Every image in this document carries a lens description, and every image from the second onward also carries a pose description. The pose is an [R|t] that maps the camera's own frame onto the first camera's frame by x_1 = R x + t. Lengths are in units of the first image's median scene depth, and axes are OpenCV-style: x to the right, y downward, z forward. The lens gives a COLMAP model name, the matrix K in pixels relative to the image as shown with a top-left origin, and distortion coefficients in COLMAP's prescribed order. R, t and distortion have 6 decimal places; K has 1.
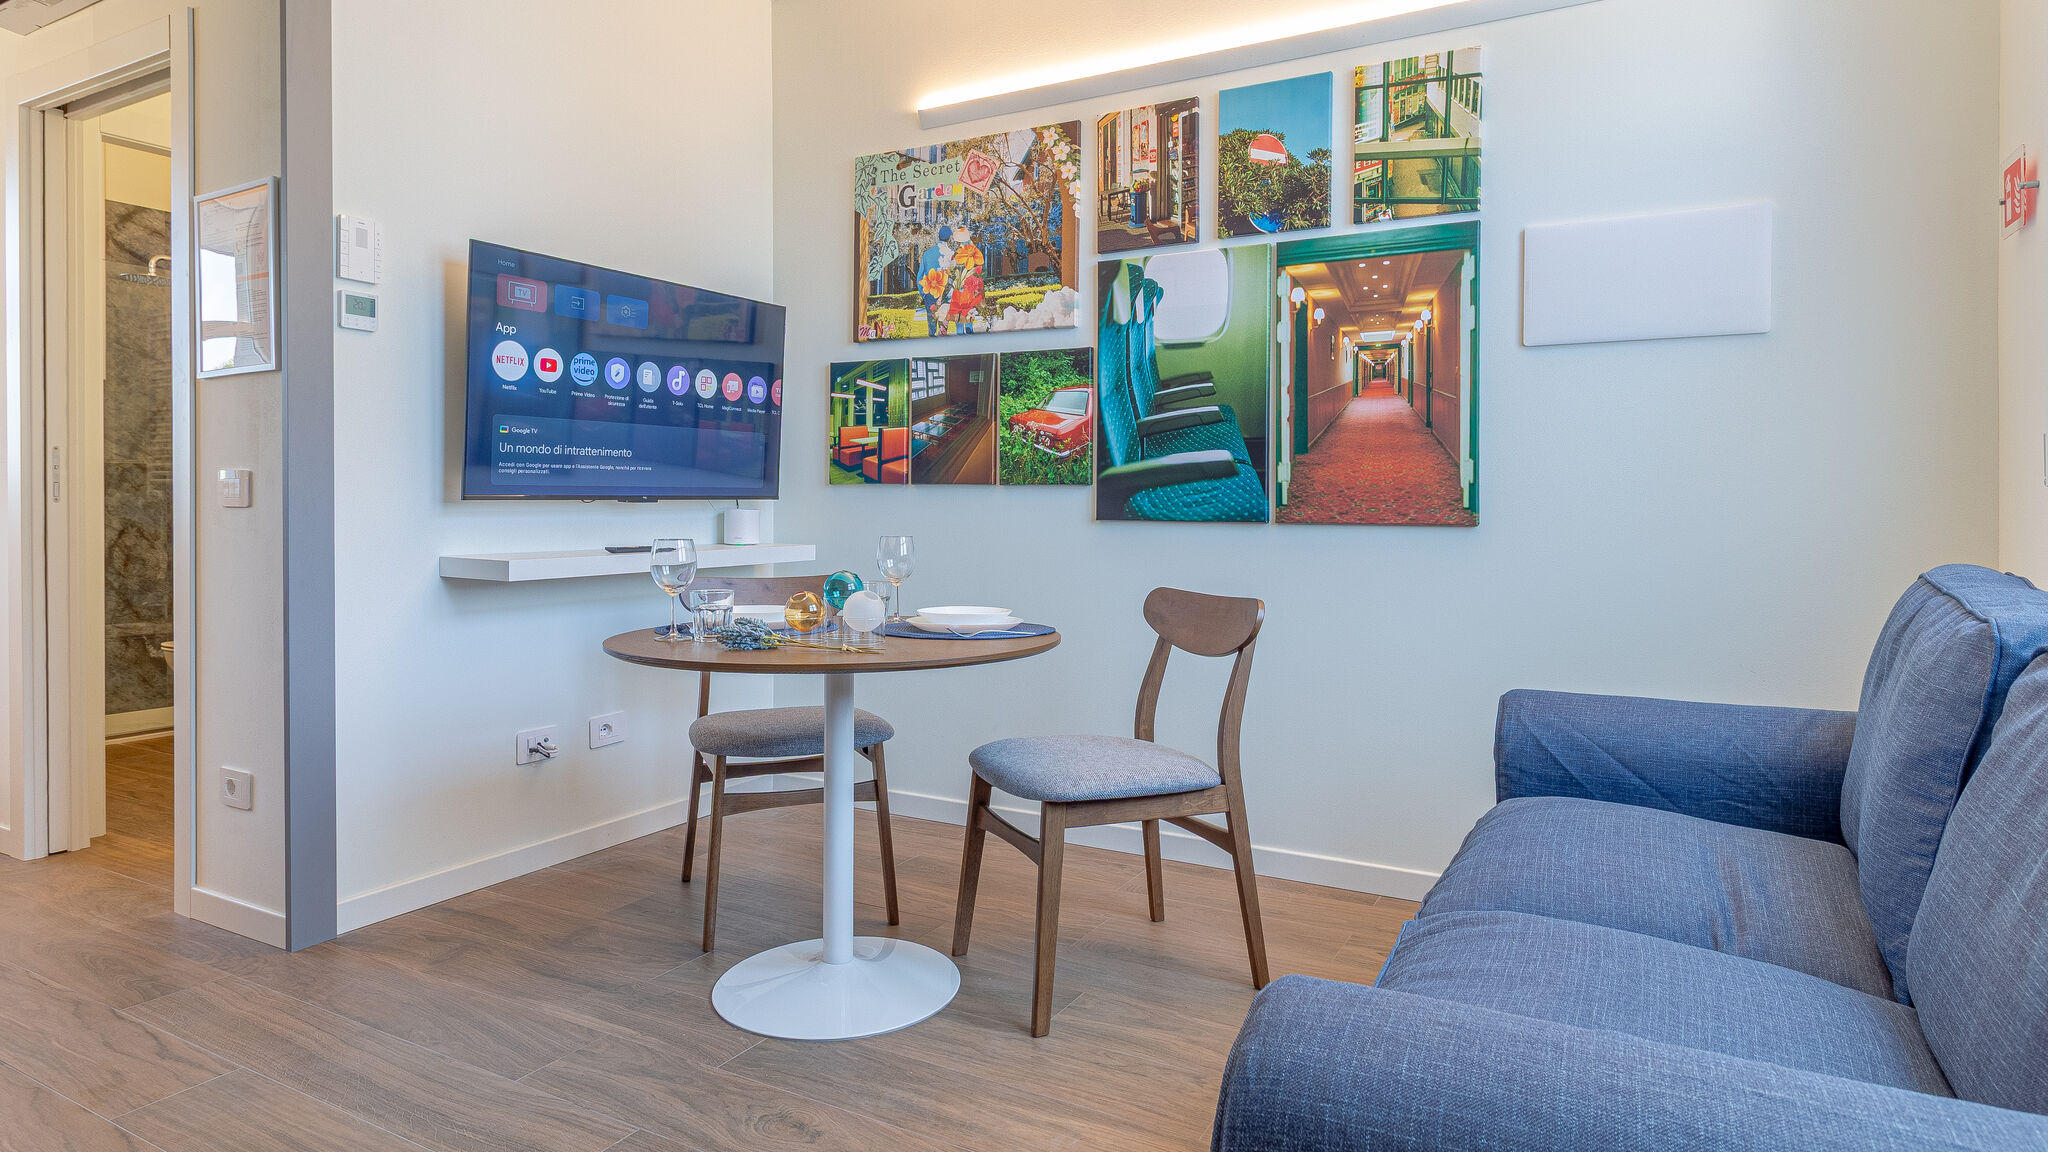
lens RADIAL K [[1123.9, 0, 1067.1], [0, 1123.9, 519.9], [0, 0, 1]] dist [-0.002086, -0.000032]
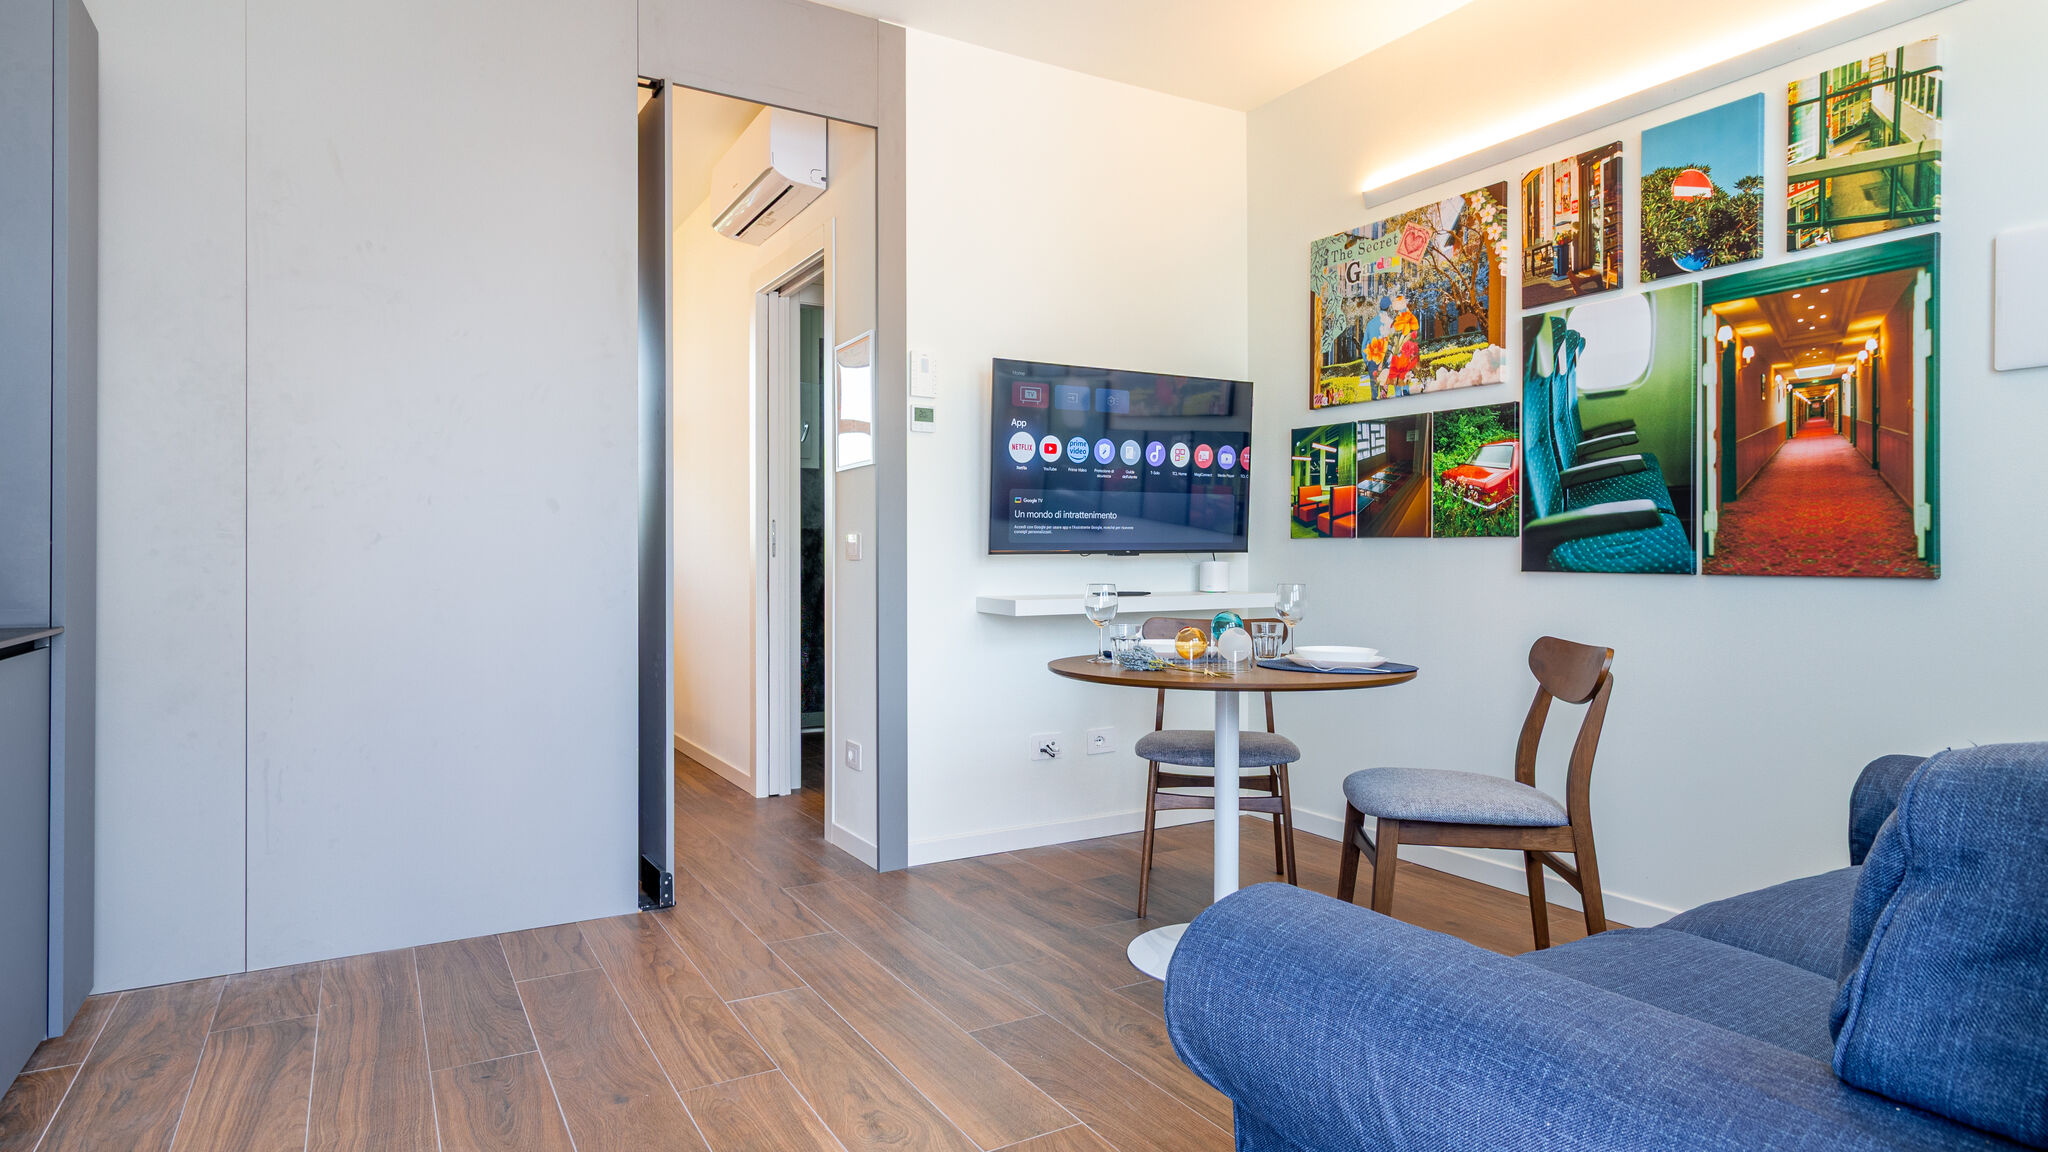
lens RADIAL K [[1123.9, 0, 1020.2], [0, 1123.9, 569.5], [0, 0, 1]] dist [-0.002086, -0.000032]
pose [[0.851711, 0.002459, -0.524006, 0.192802], [-0.004199, 0.999989, -0.002132, 0.002903], [0.523995, 0.004016, 0.851712, -0.114659]]
